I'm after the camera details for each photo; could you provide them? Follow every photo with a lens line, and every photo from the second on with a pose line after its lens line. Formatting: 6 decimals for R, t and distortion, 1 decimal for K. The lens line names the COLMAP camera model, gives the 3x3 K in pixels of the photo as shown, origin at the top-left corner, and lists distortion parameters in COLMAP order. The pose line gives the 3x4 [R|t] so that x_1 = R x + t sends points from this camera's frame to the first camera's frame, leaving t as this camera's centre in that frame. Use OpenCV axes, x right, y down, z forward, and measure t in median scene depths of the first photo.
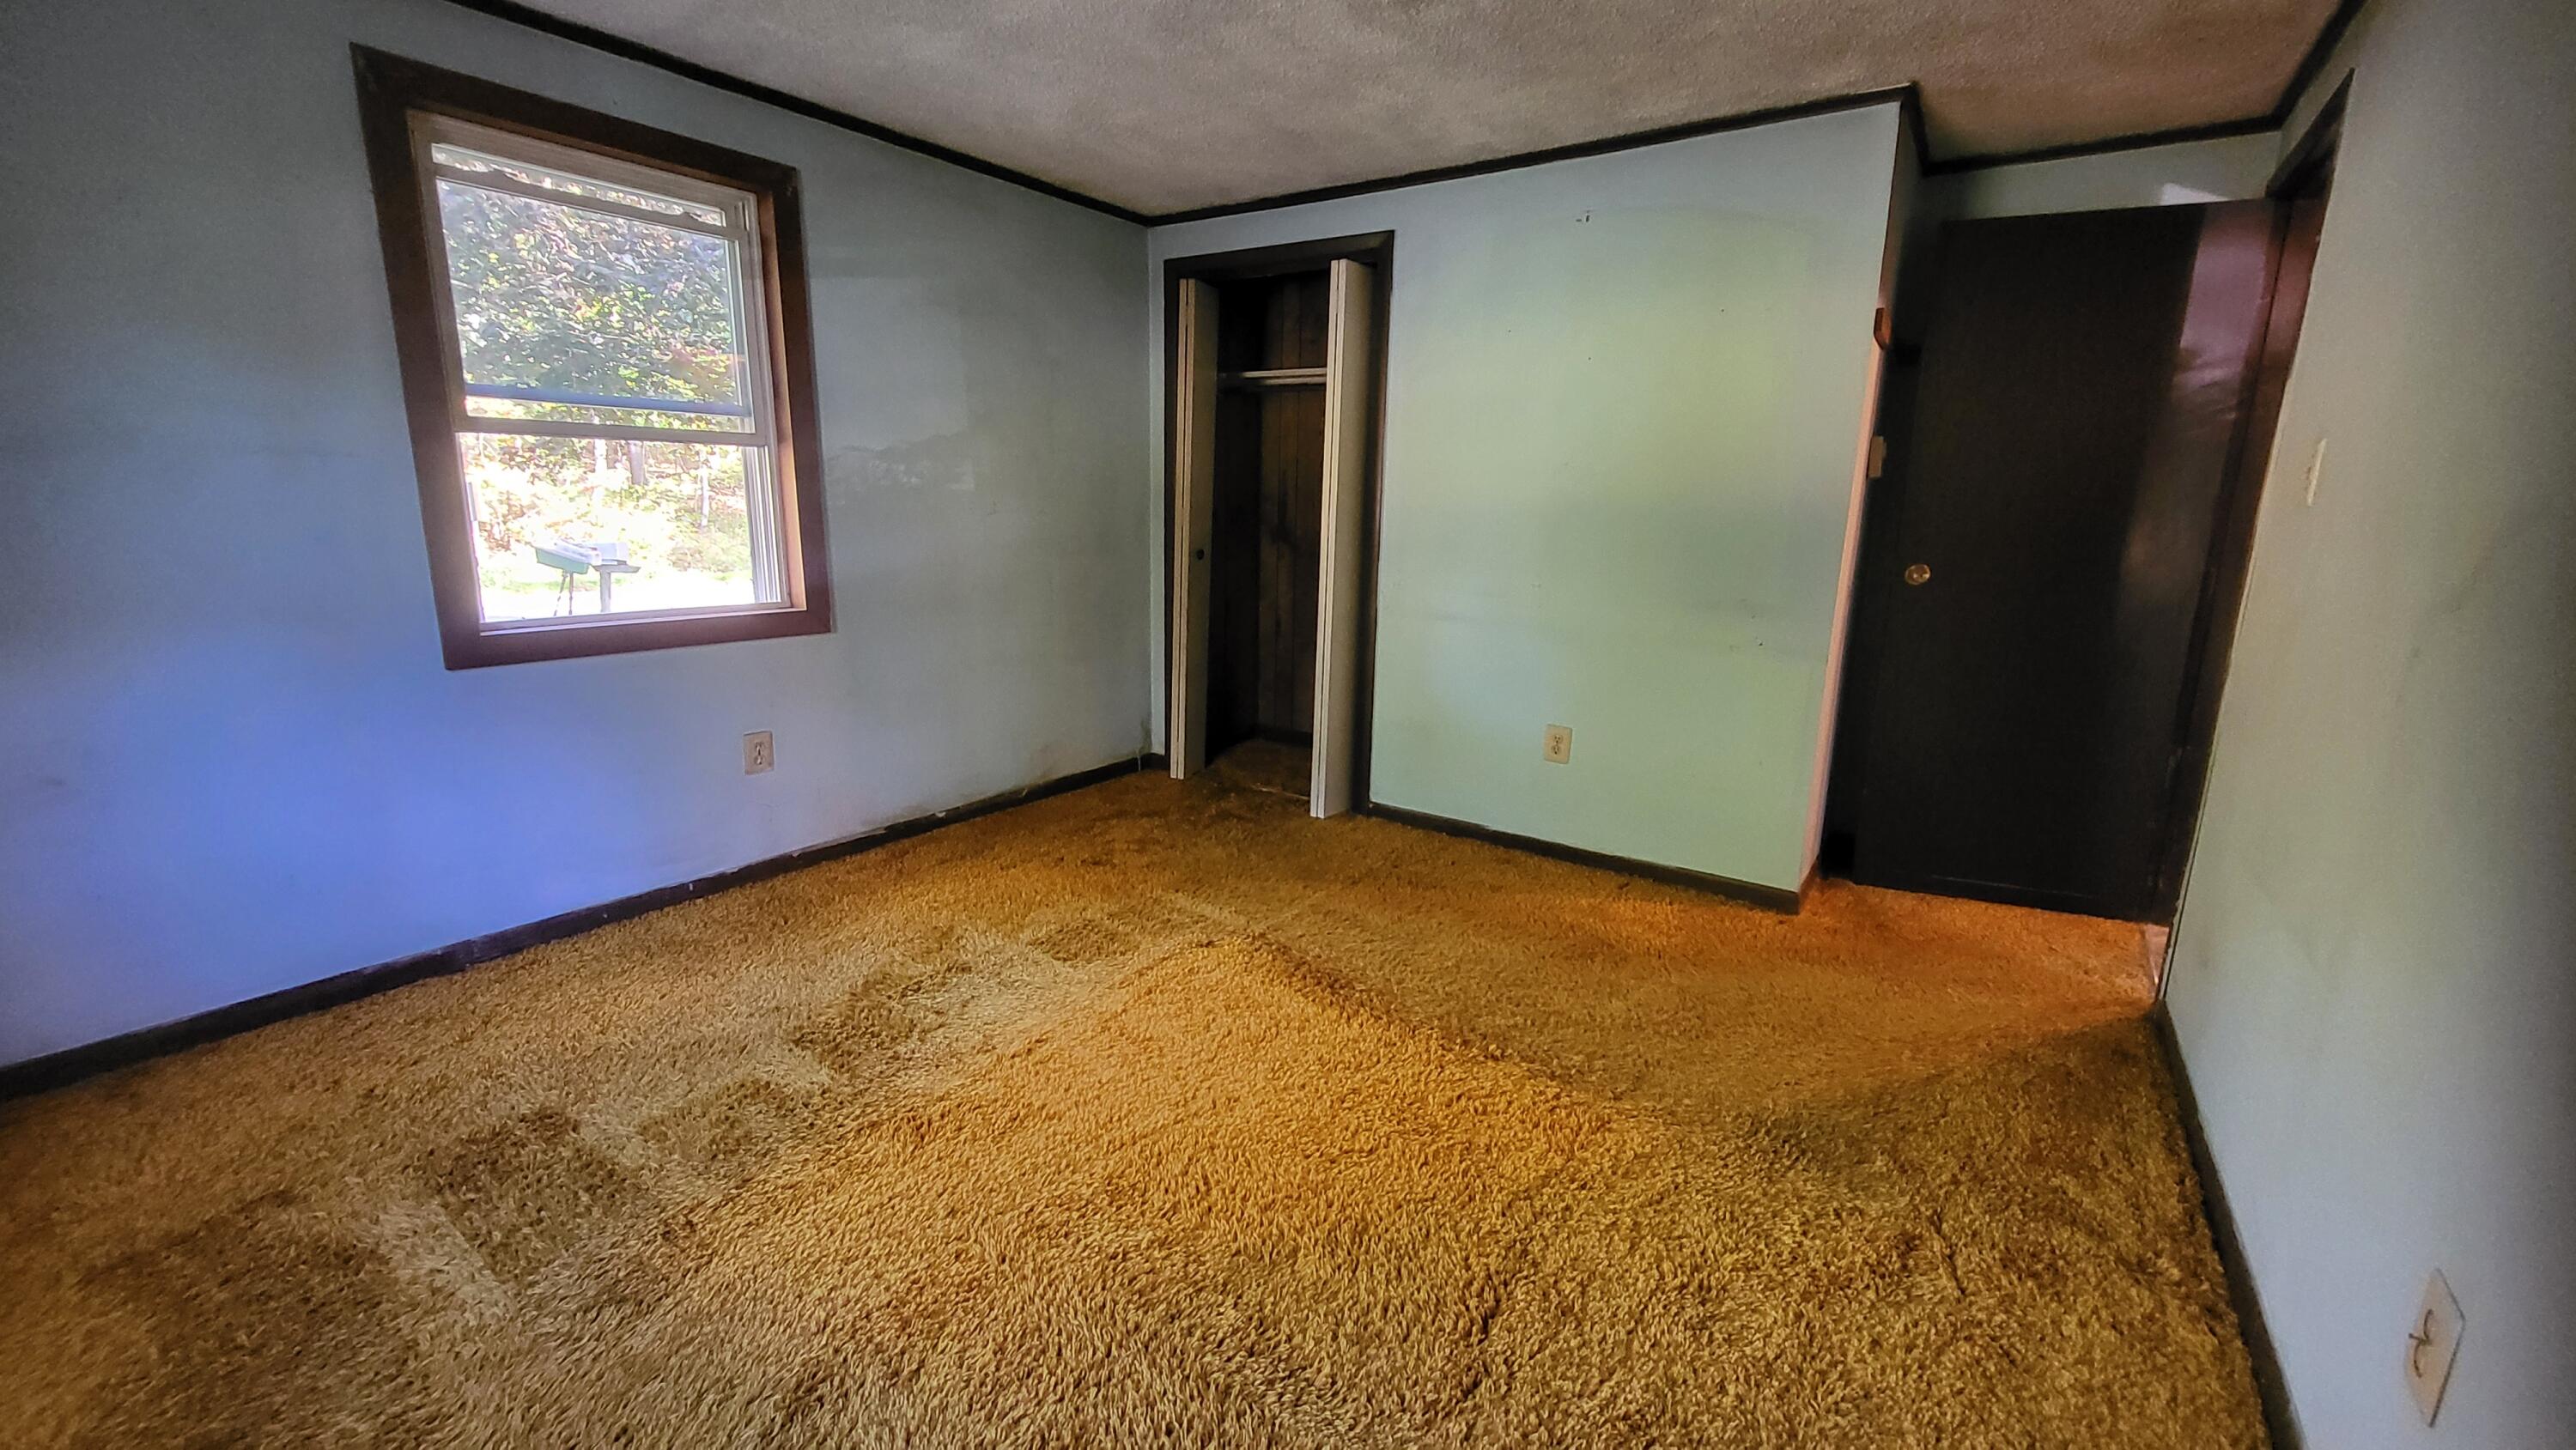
lens RADIAL K [[1022.0, 0, 1291.7], [0, 1022.0, 711.9], [0, 0, 1]] dist [-0.005281, 0.001988]
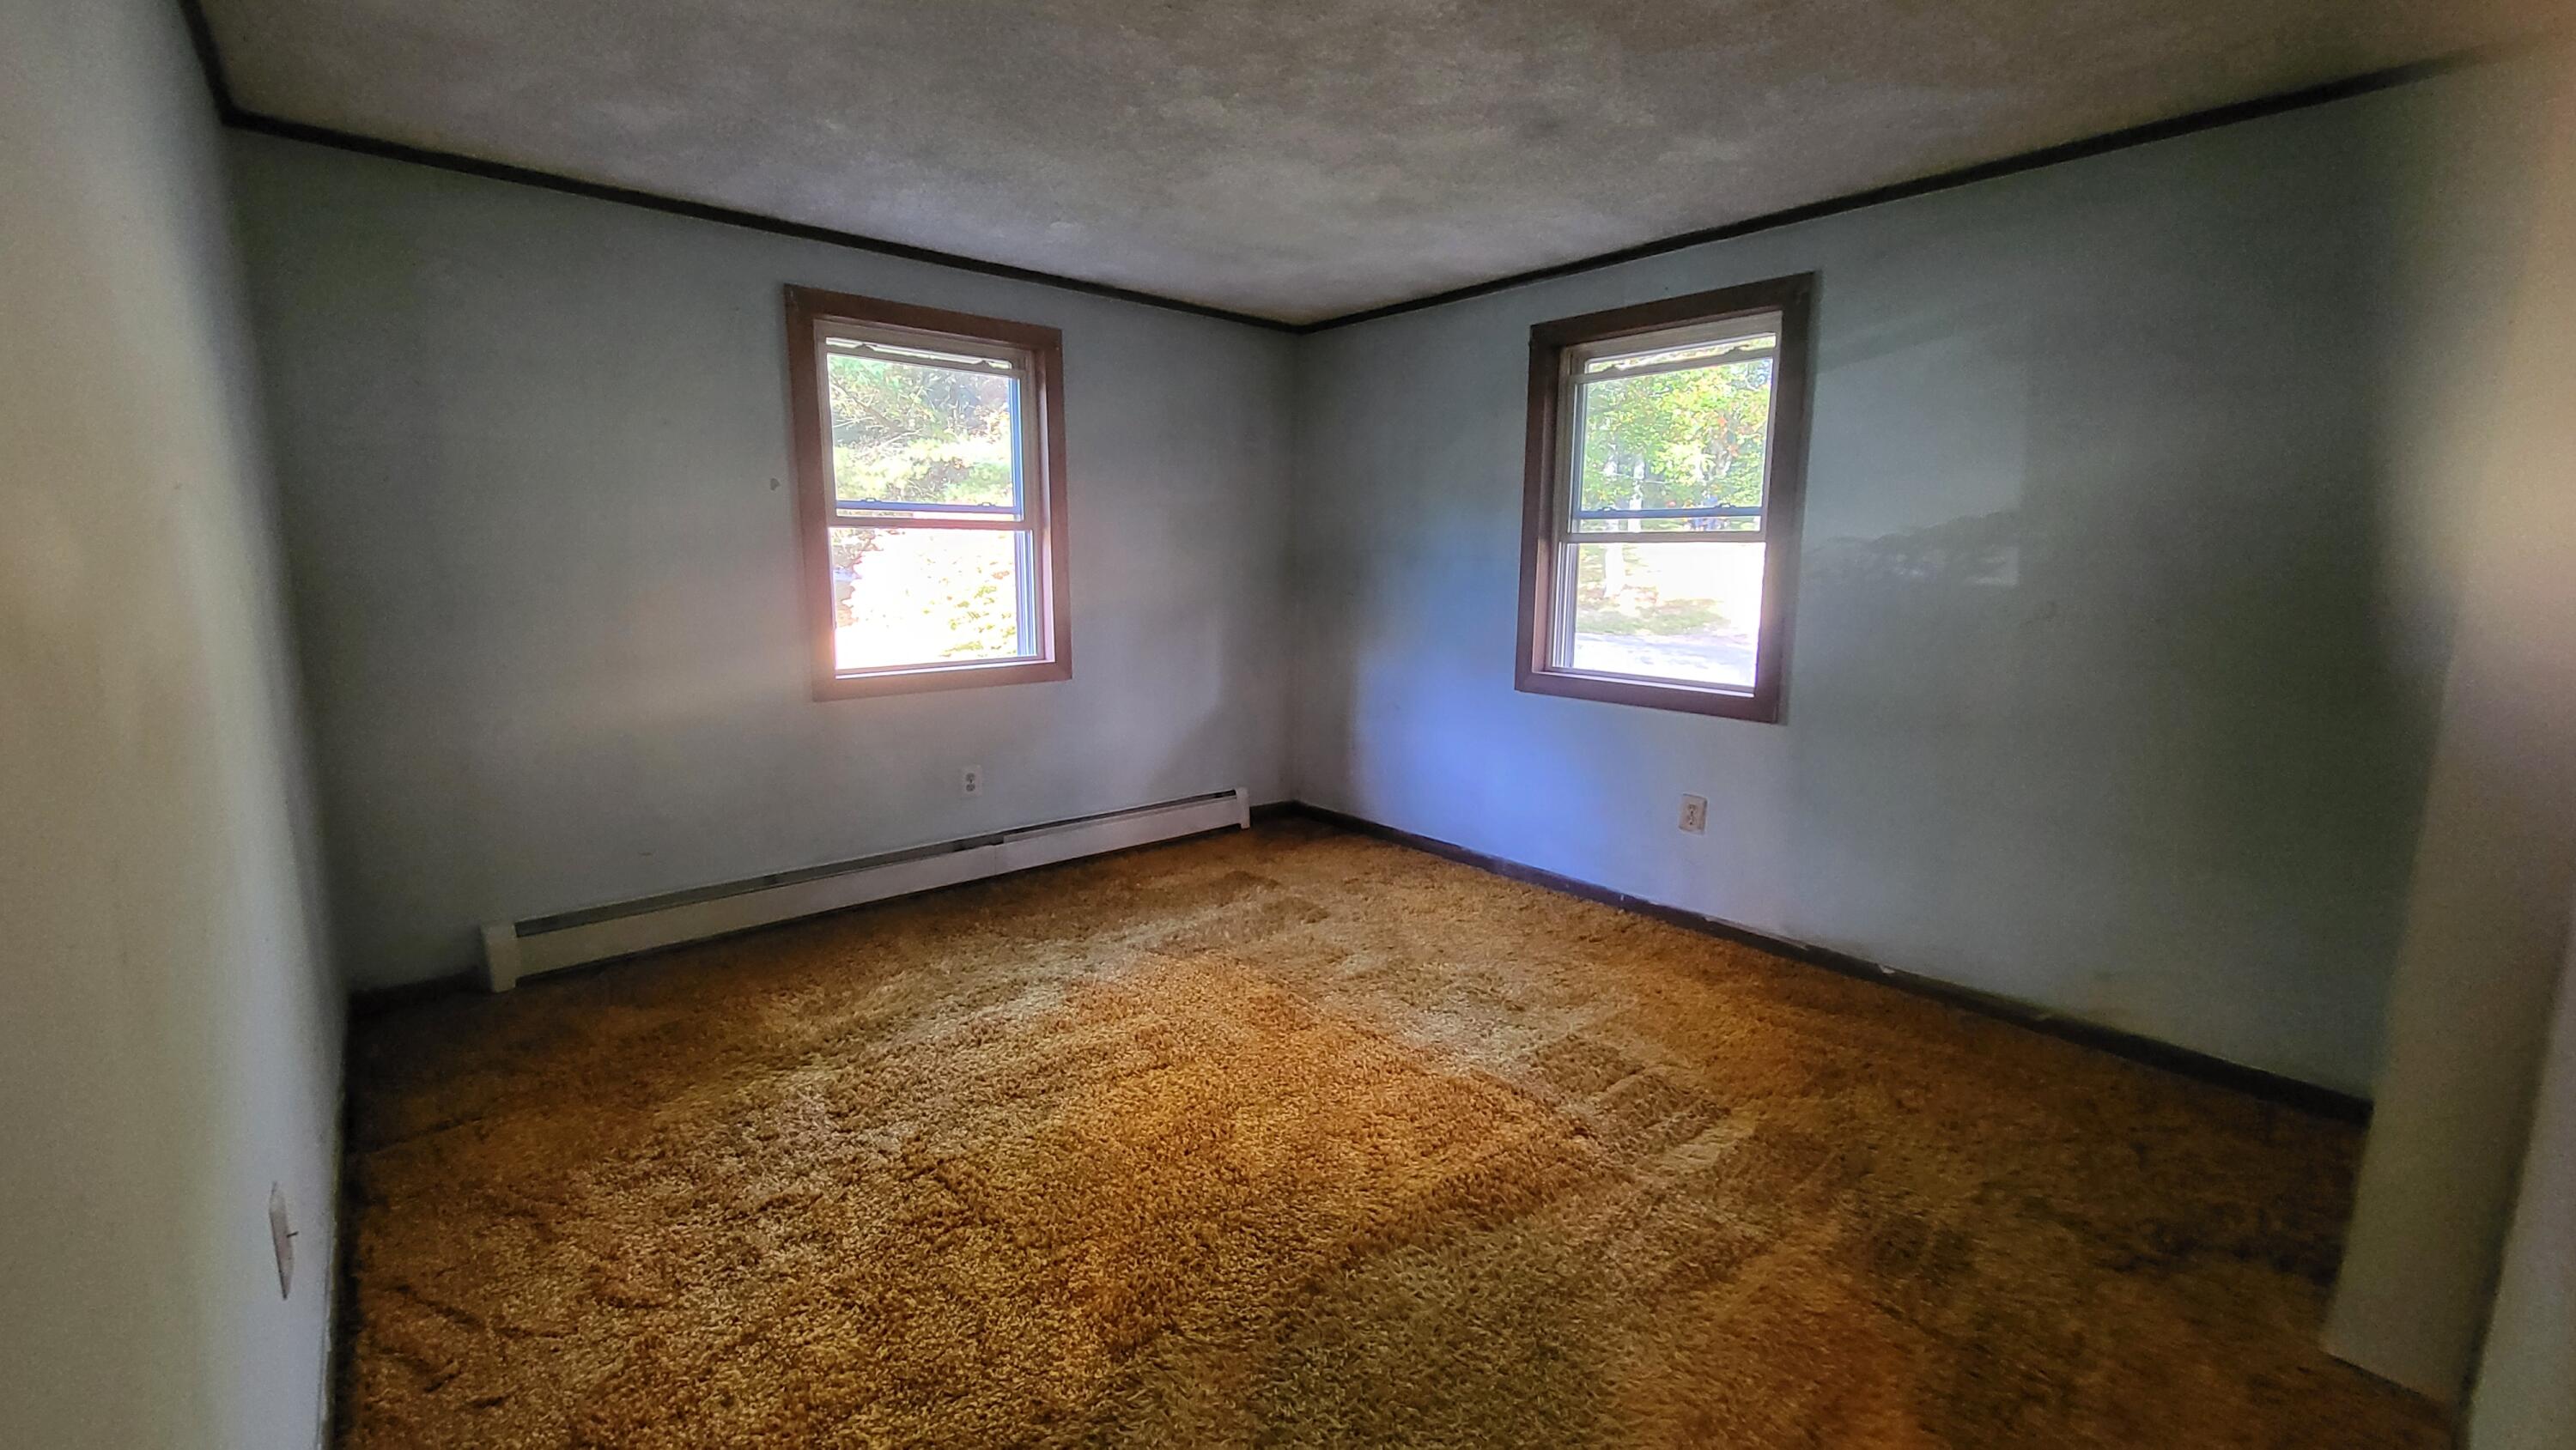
lens RADIAL K [[1022.0, 0, 1284.2], [0, 1022.0, 725.3], [0, 0, 1]] dist [-0.005281, 0.001988]
pose [[-0.240682, 0.132802, -0.961476, 0.681305], [-0.214213, 0.958901, 0.186069, -0.174886], [0.946670, 0.250744, -0.202342, 0.821143]]
